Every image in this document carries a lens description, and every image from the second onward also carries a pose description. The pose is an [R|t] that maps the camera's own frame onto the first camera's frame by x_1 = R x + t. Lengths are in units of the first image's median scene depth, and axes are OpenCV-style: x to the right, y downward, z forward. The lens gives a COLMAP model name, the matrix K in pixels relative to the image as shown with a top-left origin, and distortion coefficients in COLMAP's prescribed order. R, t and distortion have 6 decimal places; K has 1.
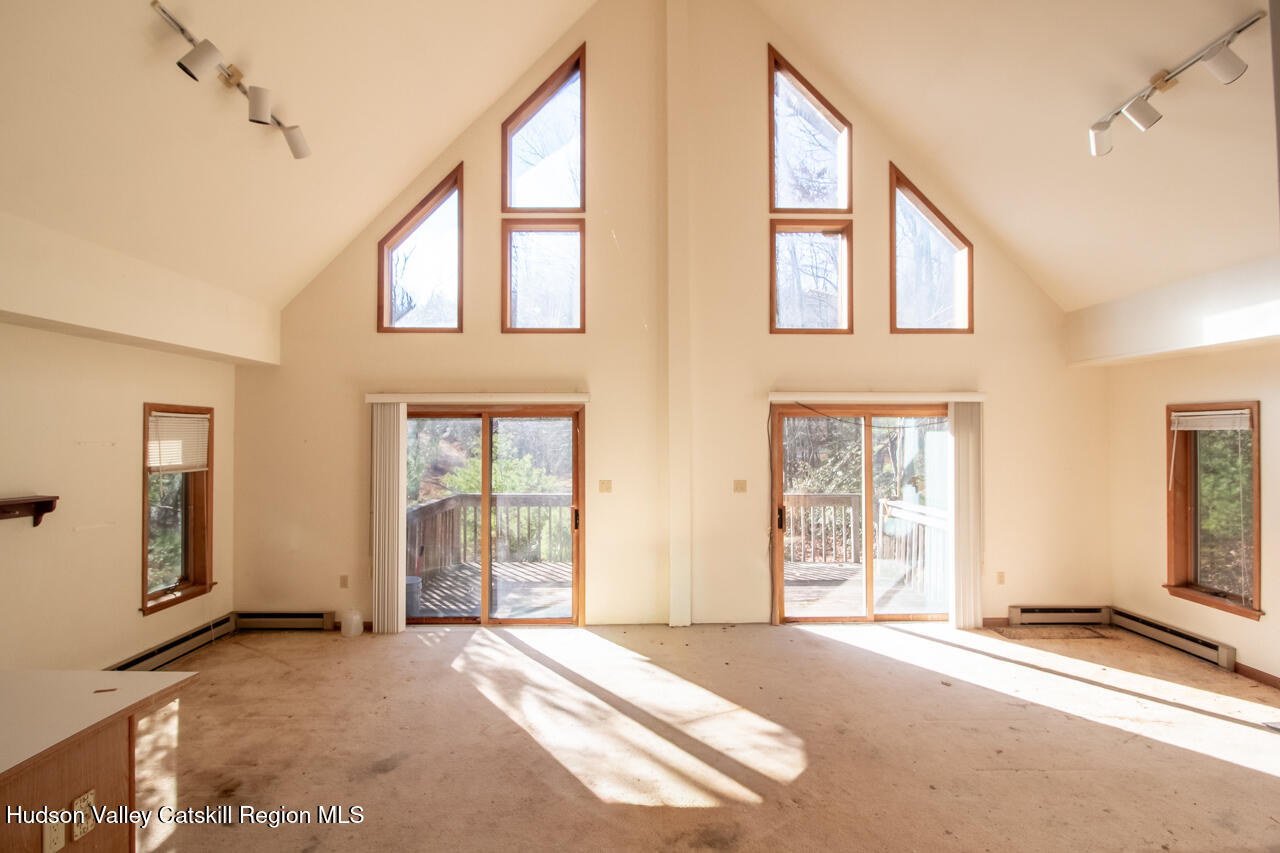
lens RADIAL K [[629.5, 0, 640.0], [0, 629.5, 426.5], [0, 0, 1]] dist [0.001495, -0.010950]
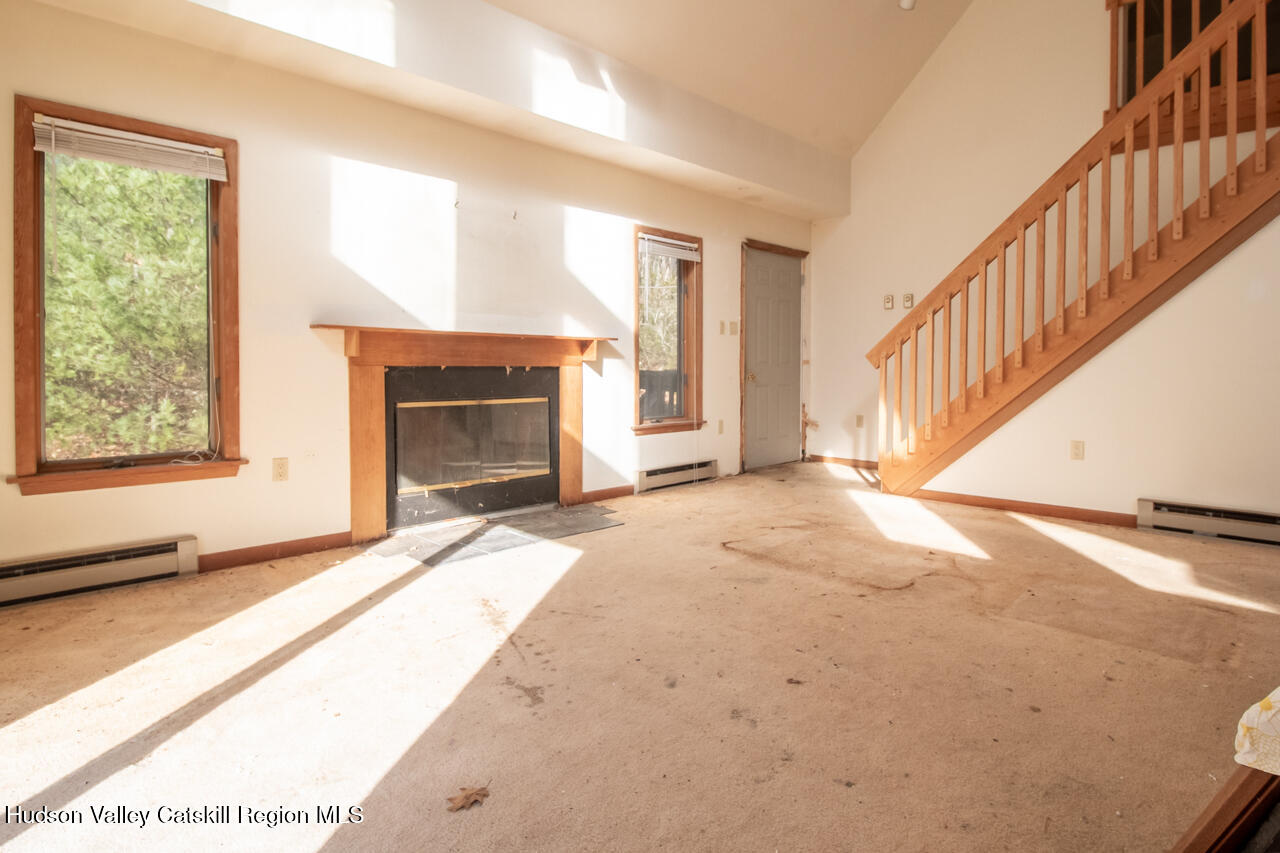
lens RADIAL K [[665.1, 0, 619.5], [0, 665.1, 381.3], [0, 0, 1]] dist [0.015240, -0.028087]
pose [[-0.674025, -0.014140, 0.738573, 0.154763], [-0.012504, 0.999892, 0.007732, 0.155972], [-0.738603, -0.004023, -0.674129, 0.907920]]
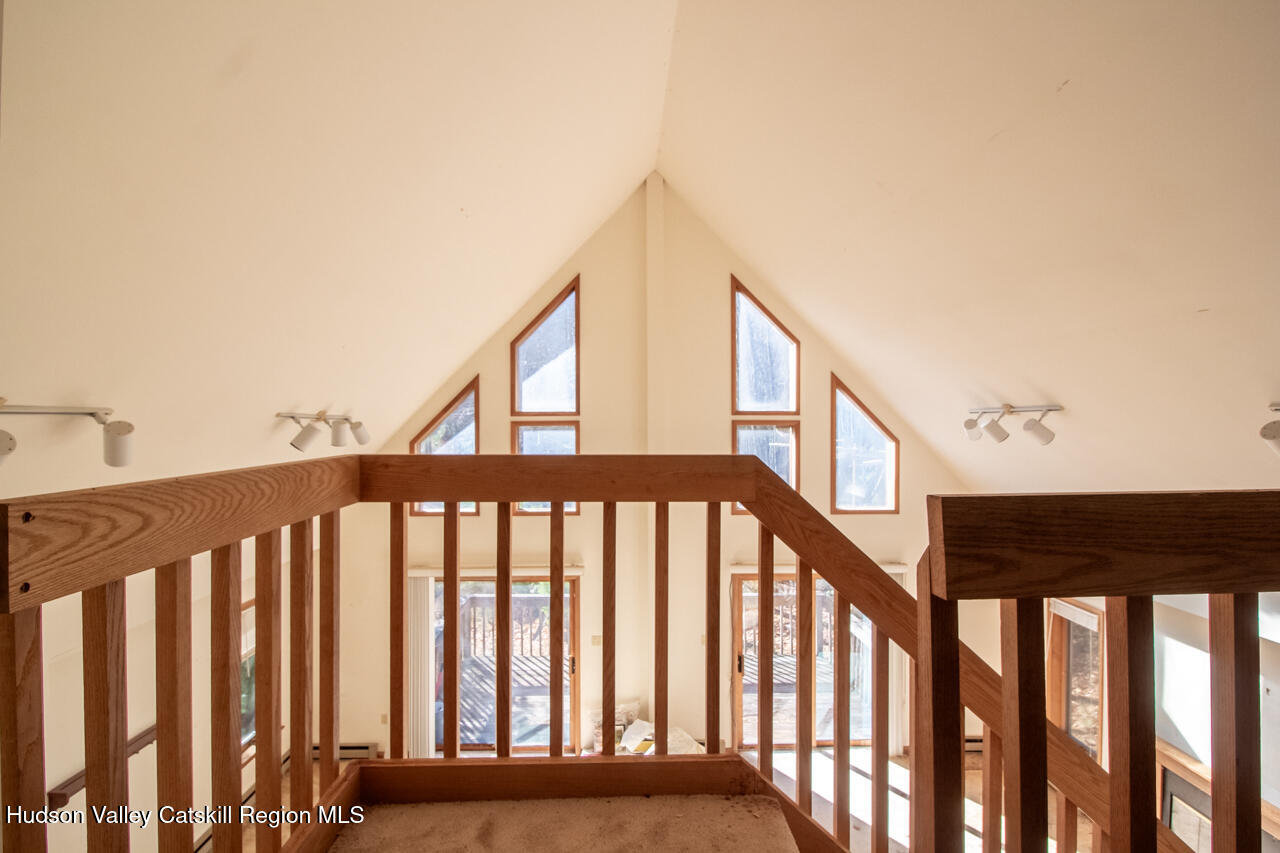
lens RADIAL K [[646.6, 0, 636.1], [0, 646.6, 419.7], [0, 0, 1]] dist [0.003960, -0.012389]
pose [[0.999998, 0.000014, -0.001753, 0.024060], [0.000018, 0.999830, 0.018415, -0.357849], [0.001753, -0.018415, 0.999829, -0.251594]]
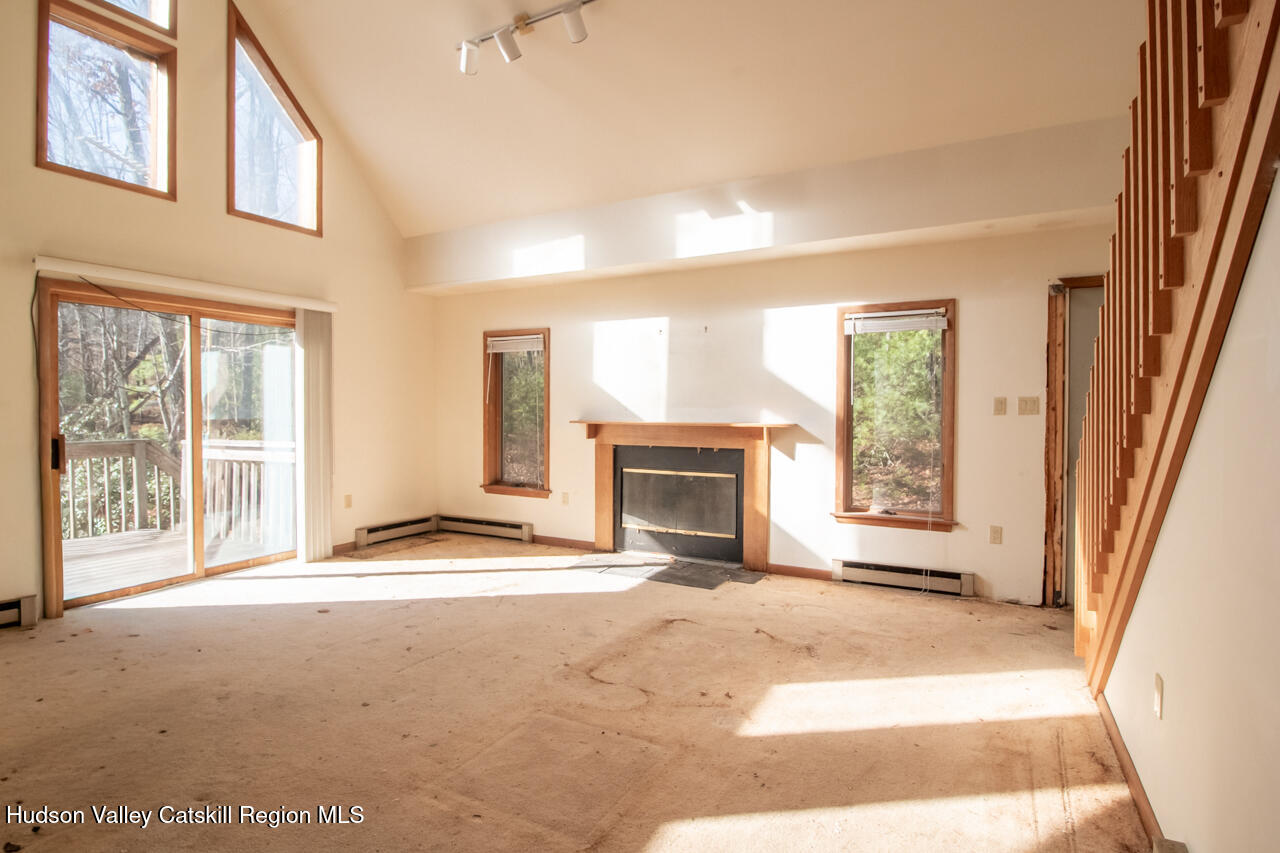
lens RADIAL K [[646.6, 0, 636.1], [0, 646.6, 419.7], [0, 0, 1]] dist [0.003960, -0.012389]
pose [[0.498371, -0.015561, 0.866824, -0.059521], [-0.015095, 0.999532, 0.026622, 0.085345], [-0.866832, -0.026352, 0.497903, 0.136222]]
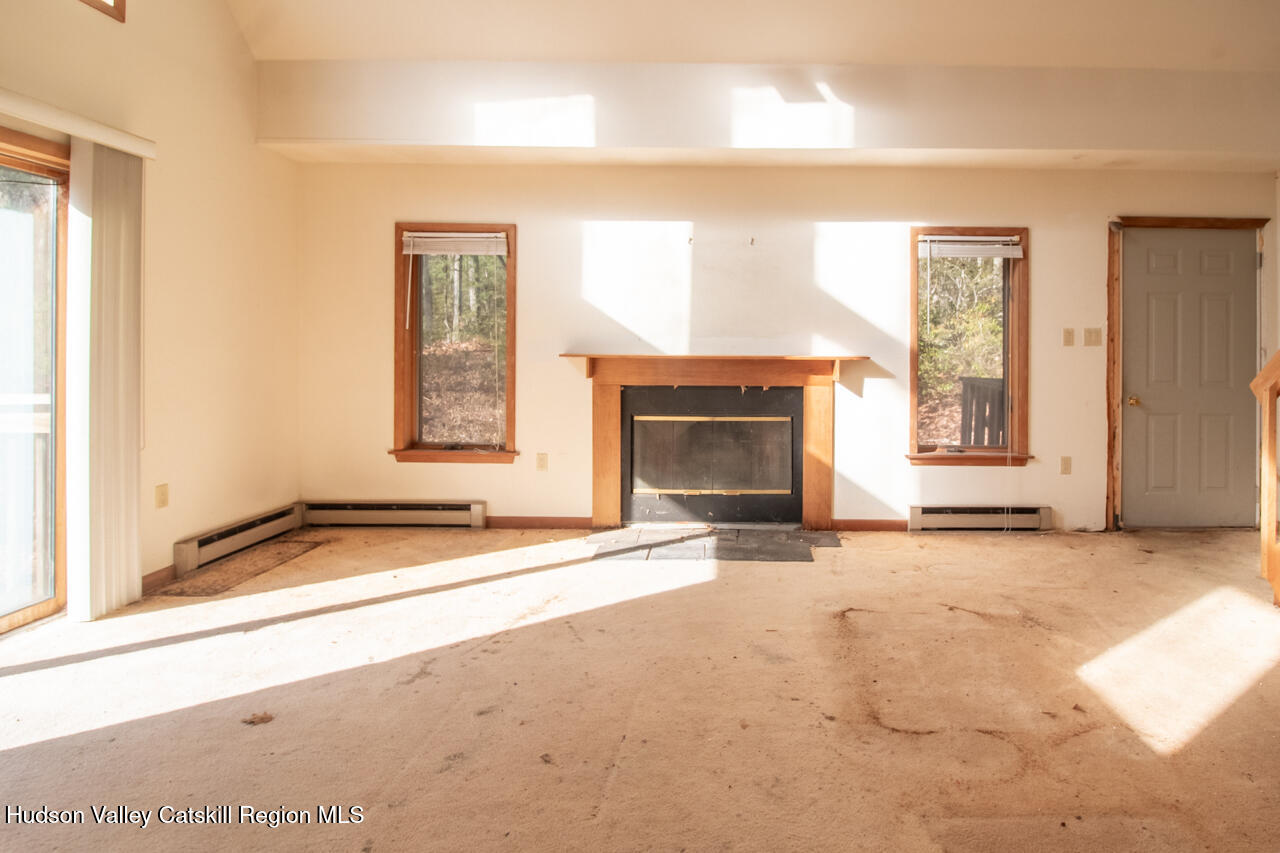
lens RADIAL K [[663.8, 0, 730.2], [0, 663.8, 348.7], [0, 0, 1]] dist [-0.003456, -0.002296]
pose [[0.019171, -0.000054, 0.999816, 0.014491], [-0.022649, 0.999743, 0.000488, 0.104605], [-0.999560, -0.022655, 0.019165, 0.511840]]
